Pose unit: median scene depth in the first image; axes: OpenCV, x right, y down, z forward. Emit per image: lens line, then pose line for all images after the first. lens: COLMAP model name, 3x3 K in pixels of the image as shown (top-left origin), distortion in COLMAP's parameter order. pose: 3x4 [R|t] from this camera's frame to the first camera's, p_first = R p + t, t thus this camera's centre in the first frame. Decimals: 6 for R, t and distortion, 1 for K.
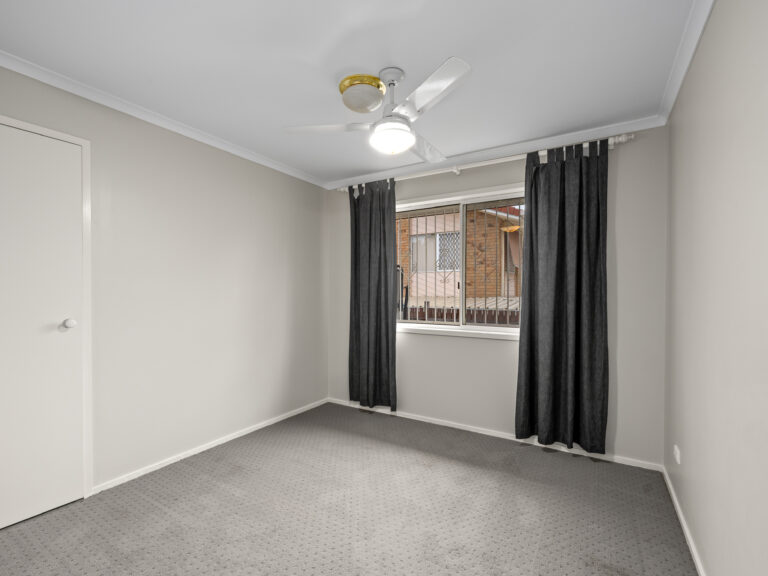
lens RADIAL K [[349.4, 0, 378.5], [0, 349.4, 291.2], [0, 0, 1]] dist [-0.001823, 0.000503]
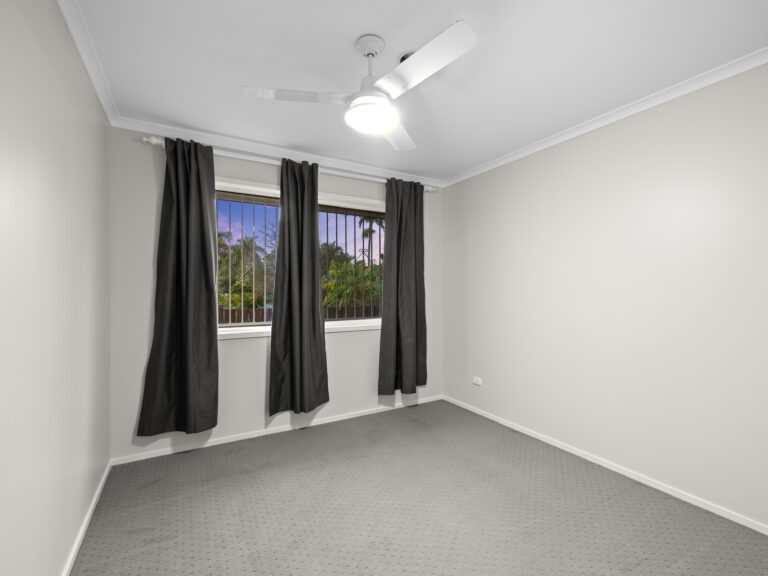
lens RADIAL K [[349.4, 0, 376.9], [0, 349.4, 286.6], [0, 0, 1]] dist [-0.001823, 0.000503]
pose [[0.491699, 0.002181, 0.870762, -0.414535], [0.000403, 0.999996, -0.002732, -0.002538], [-0.870765, 0.001694, 0.491696, 0.255698]]
